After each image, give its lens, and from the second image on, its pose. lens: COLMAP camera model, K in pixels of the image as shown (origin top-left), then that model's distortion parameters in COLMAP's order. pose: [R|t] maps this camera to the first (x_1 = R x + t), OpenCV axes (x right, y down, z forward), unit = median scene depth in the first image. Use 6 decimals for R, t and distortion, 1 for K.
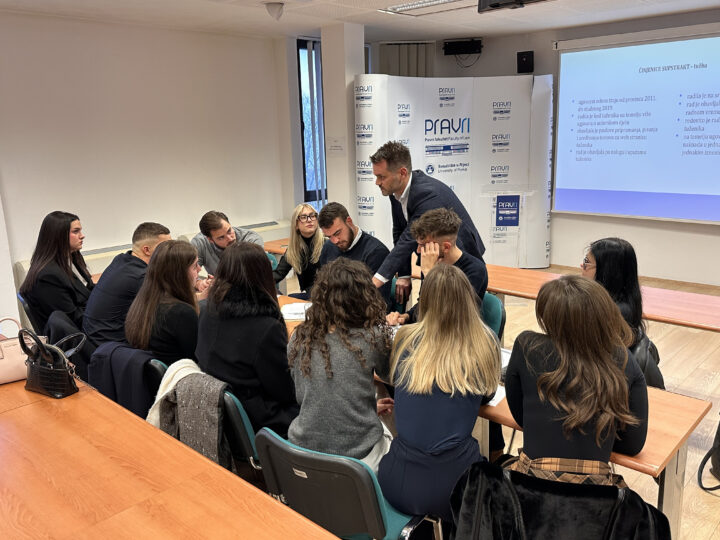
lens RADIAL K [[611.0, 0, 360.3], [0, 611.0, 270.4], [0, 0, 1]] dist [0.014381, 0.002092]
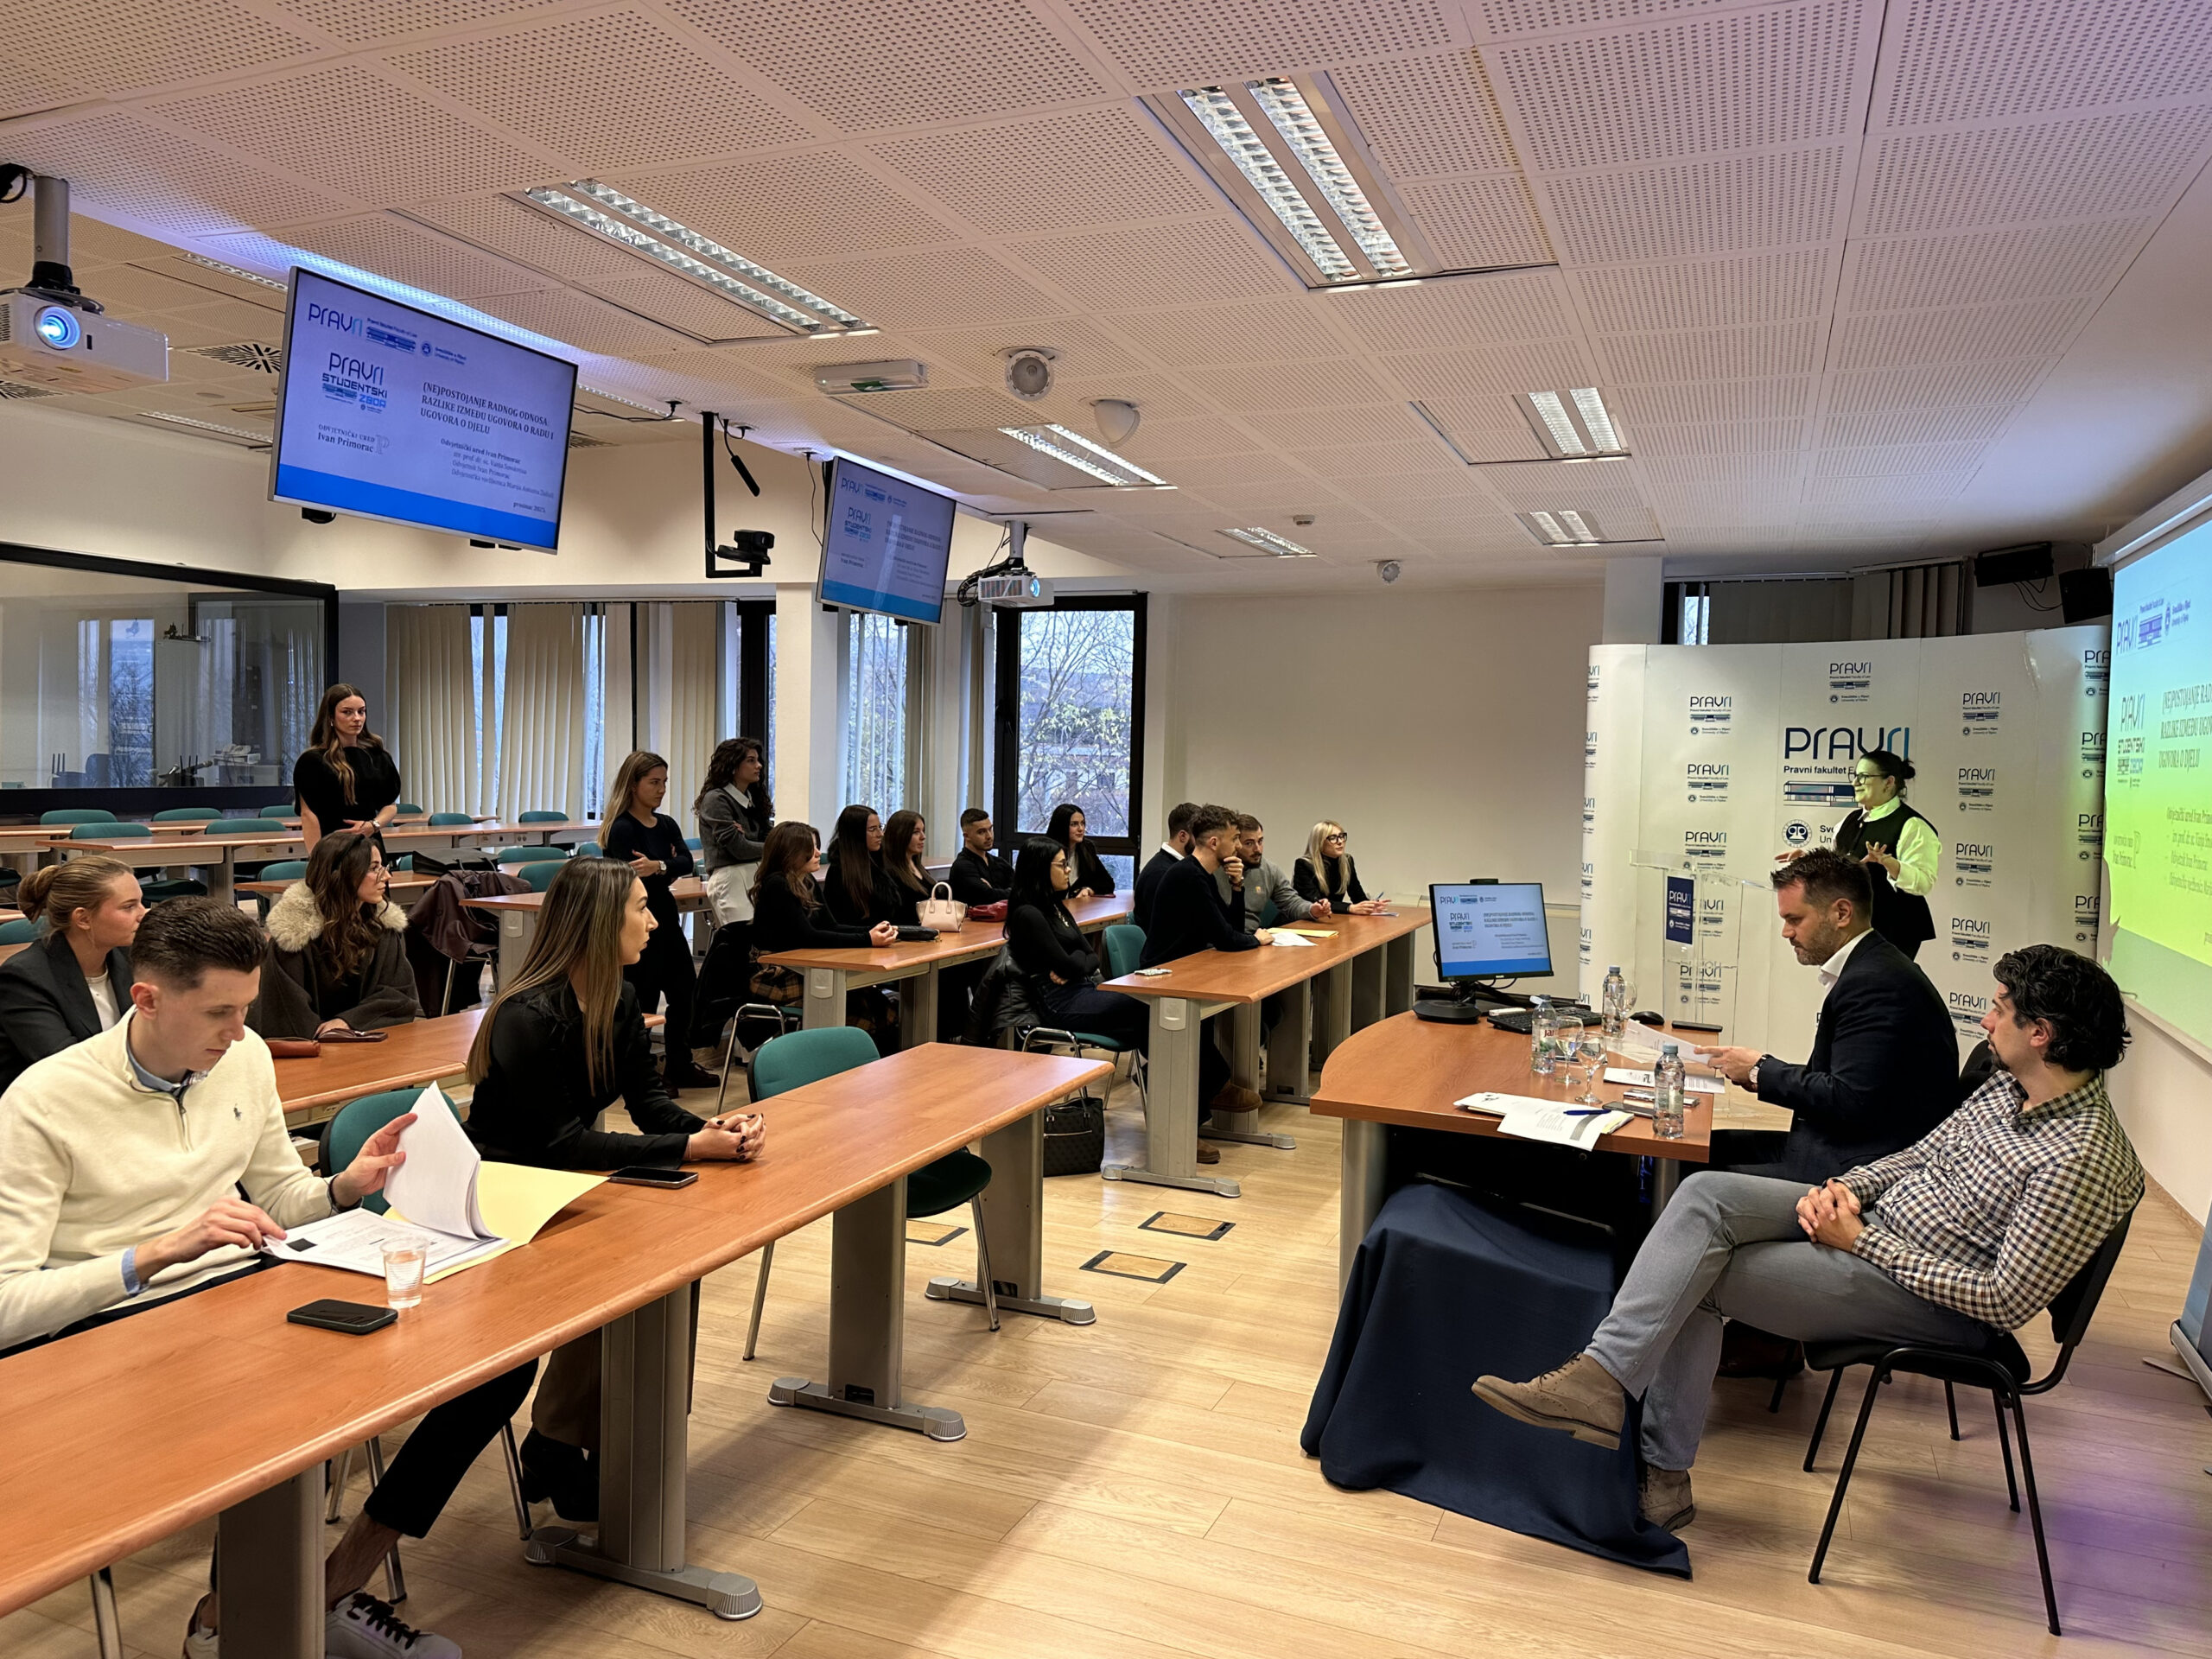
lens RADIAL K [[1545.4, 0, 1106.9], [0, 1545.4, 822.7], [0, 0, 1]] dist [-0.001454, -0.000376]
pose [[0.338569, 0.085882, -0.937014, 1.042879], [-0.241151, 0.970486, 0.001815, -0.047686], [0.909515, 0.225348, 0.349286, 0.109808]]
